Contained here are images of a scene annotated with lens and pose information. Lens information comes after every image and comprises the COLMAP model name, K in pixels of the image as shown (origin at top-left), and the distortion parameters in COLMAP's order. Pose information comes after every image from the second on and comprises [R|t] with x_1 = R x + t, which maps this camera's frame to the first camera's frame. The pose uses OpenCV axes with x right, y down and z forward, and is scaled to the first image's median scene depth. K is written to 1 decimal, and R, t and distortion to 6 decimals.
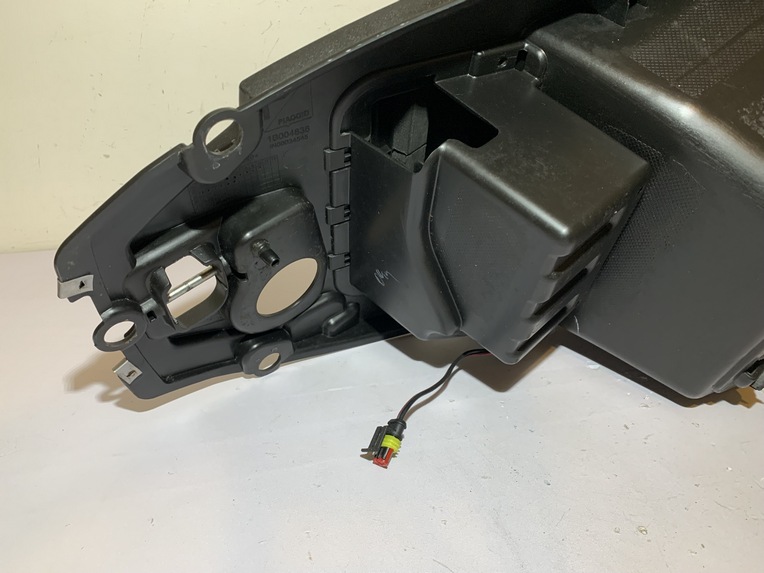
lens RADIAL K [[634.6, 0, 381.4], [0, 634.6, 287.6], [0, 0, 1]] dist [0.004812, -0.025268]
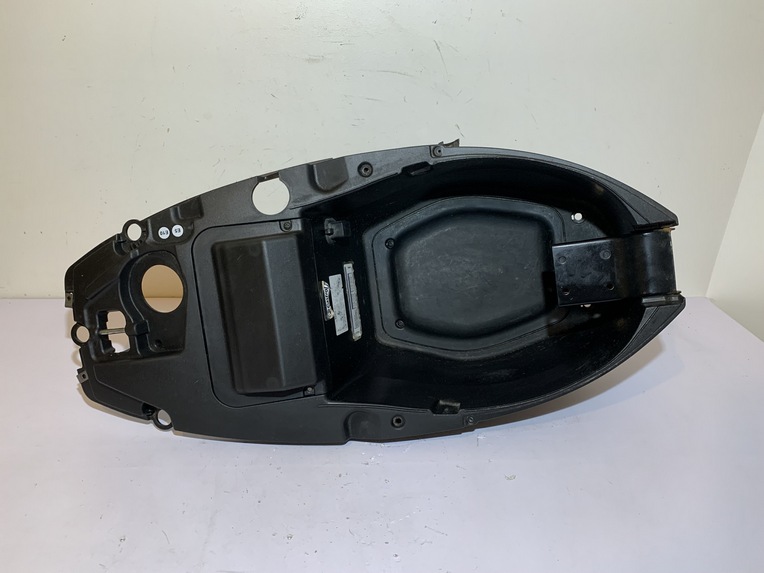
lens RADIAL K [[634.6, 0, 374.9], [0, 634.6, 288.5], [0, 0, 1]] dist [0.004812, -0.025268]
pose [[0.975126, 0.099074, -0.198275, 0.481829], [-0.101634, 0.994818, -0.002752, -0.156198], [0.196975, 0.022835, 0.980143, -0.334318]]
